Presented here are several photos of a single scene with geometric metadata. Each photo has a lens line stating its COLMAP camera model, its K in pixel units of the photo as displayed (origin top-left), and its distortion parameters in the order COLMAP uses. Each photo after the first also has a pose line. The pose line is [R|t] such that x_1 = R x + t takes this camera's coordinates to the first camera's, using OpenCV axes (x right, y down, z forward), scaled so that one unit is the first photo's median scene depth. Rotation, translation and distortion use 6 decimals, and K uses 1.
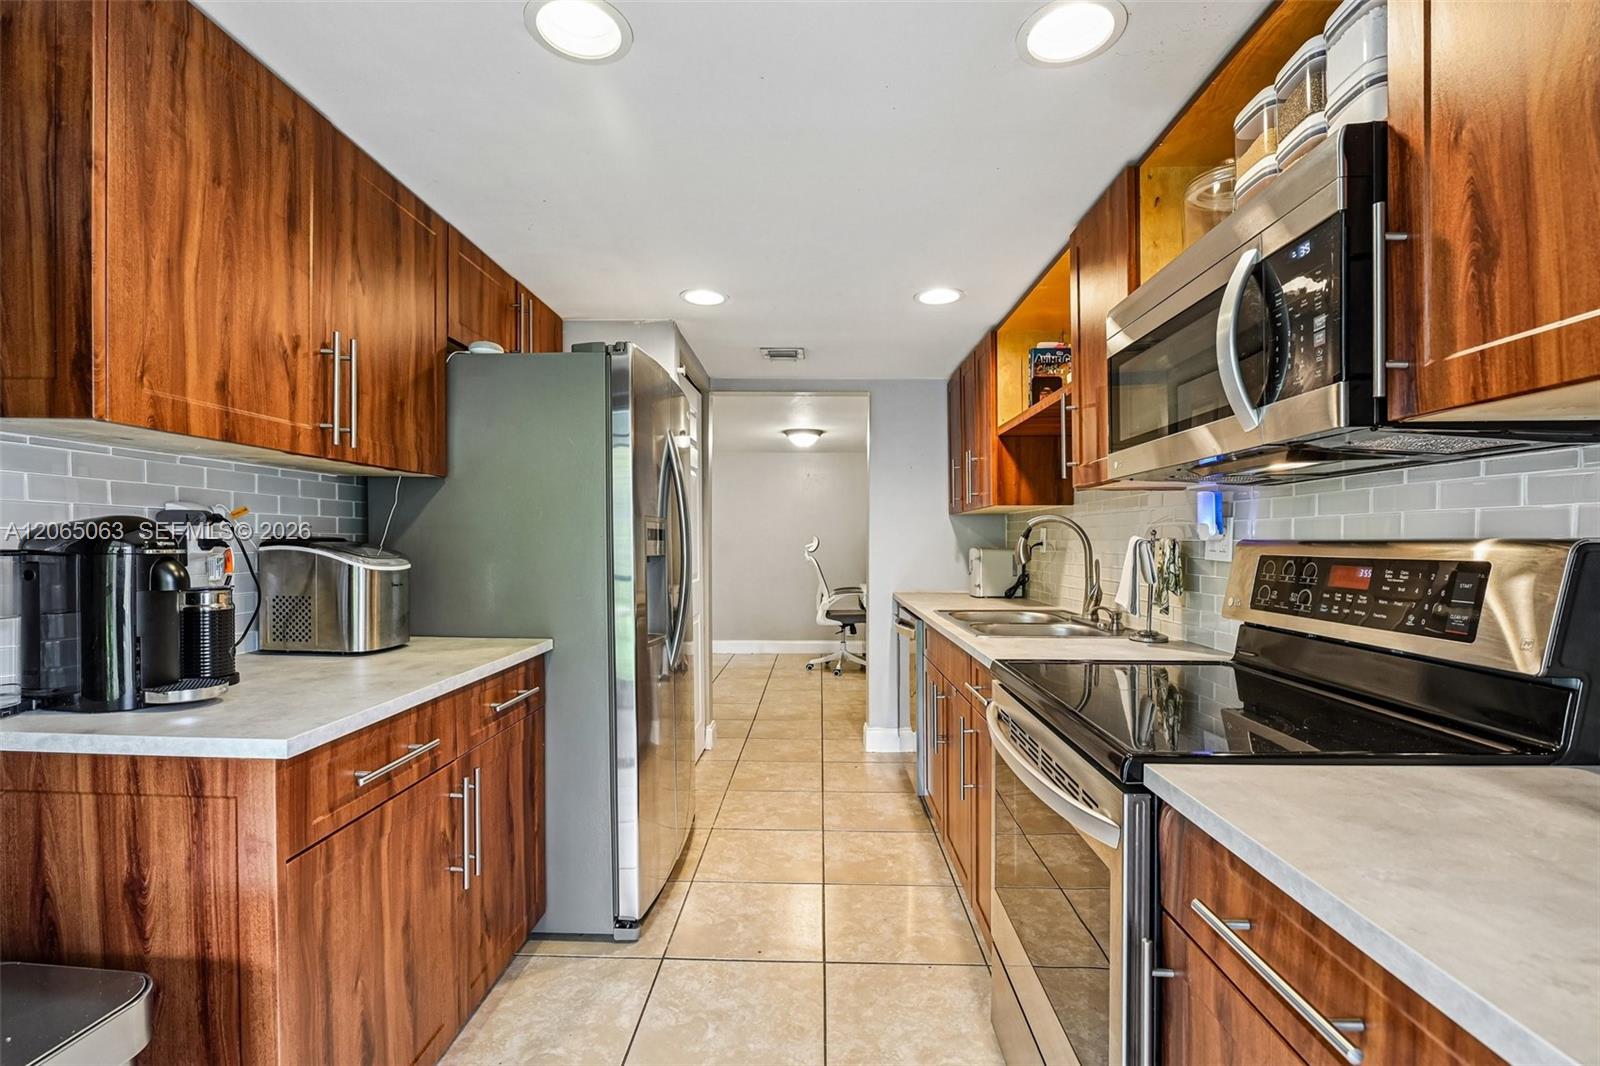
lens RADIAL K [[715.9, 0, 798.1], [0, 715.9, 540.8], [0, 0, 1]] dist [-0.000022, -0.001215]
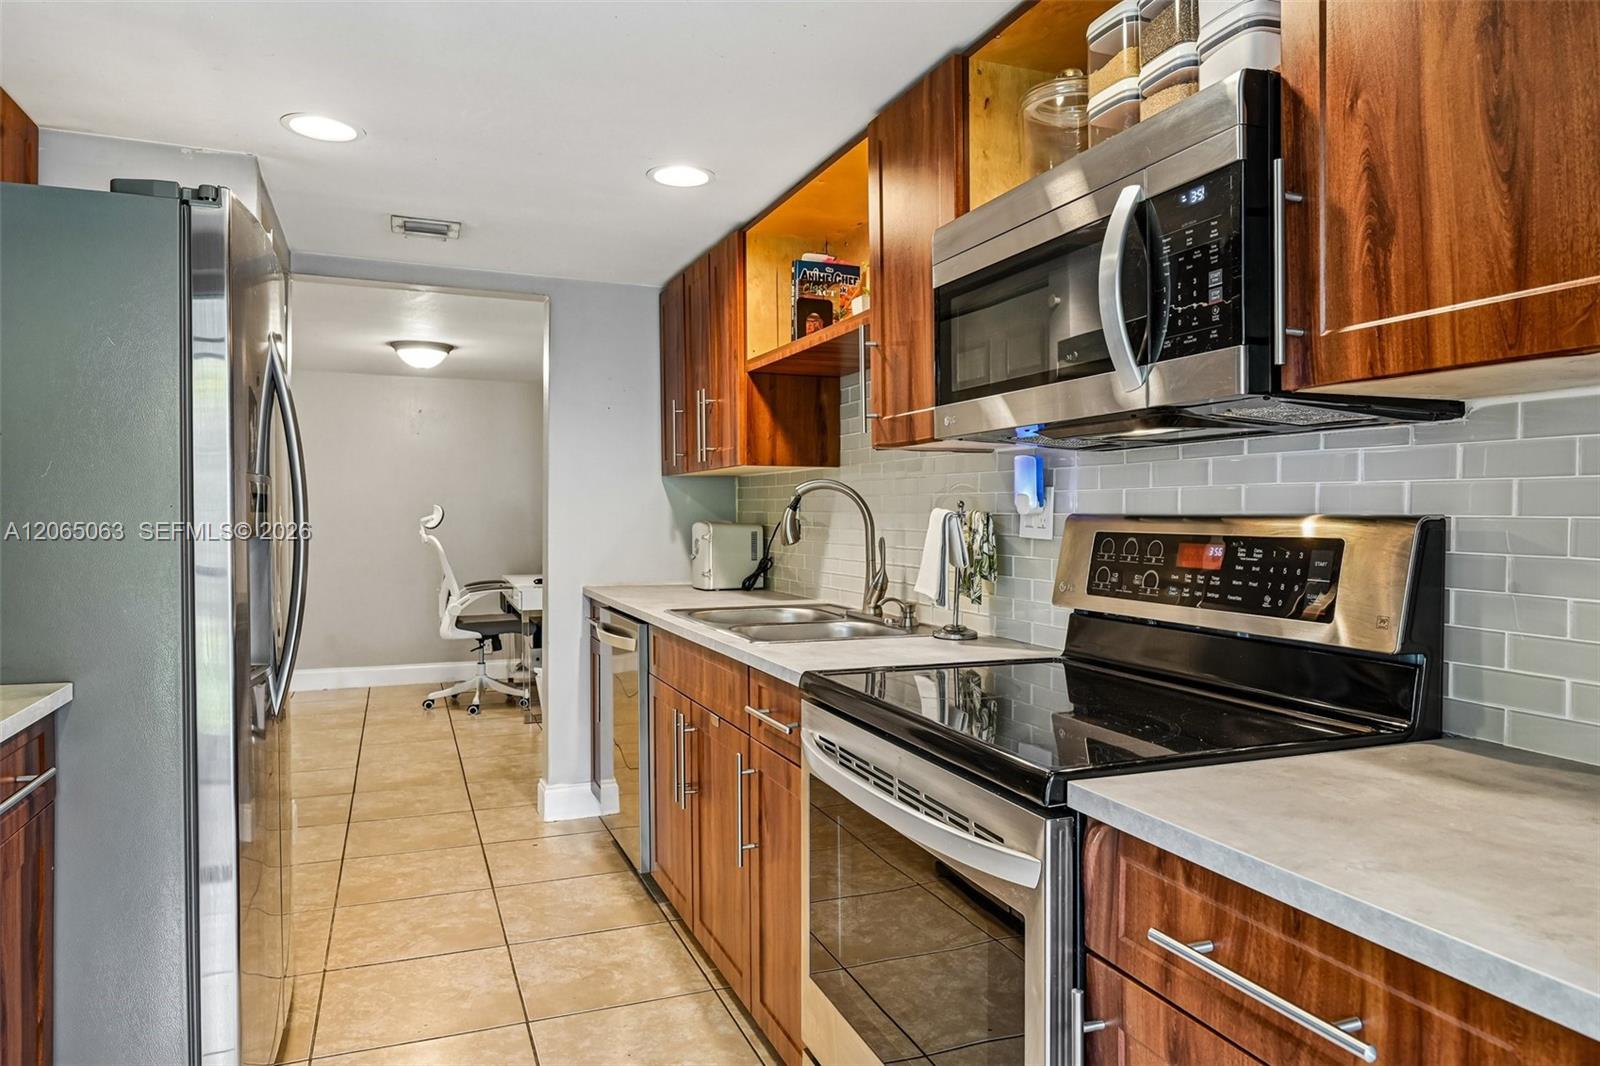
lens RADIAL K [[1023.0, 0, 802.7], [0, 1023.0, 496.7], [0, 0, 1]] dist [0.009387, 0.004451]
pose [[0.919912, 0.008452, 0.392034, -0.151109], [-0.002915, 0.999887, -0.014718, -0.002850], [-0.392114, 0.012397, 0.919833, 0.003338]]
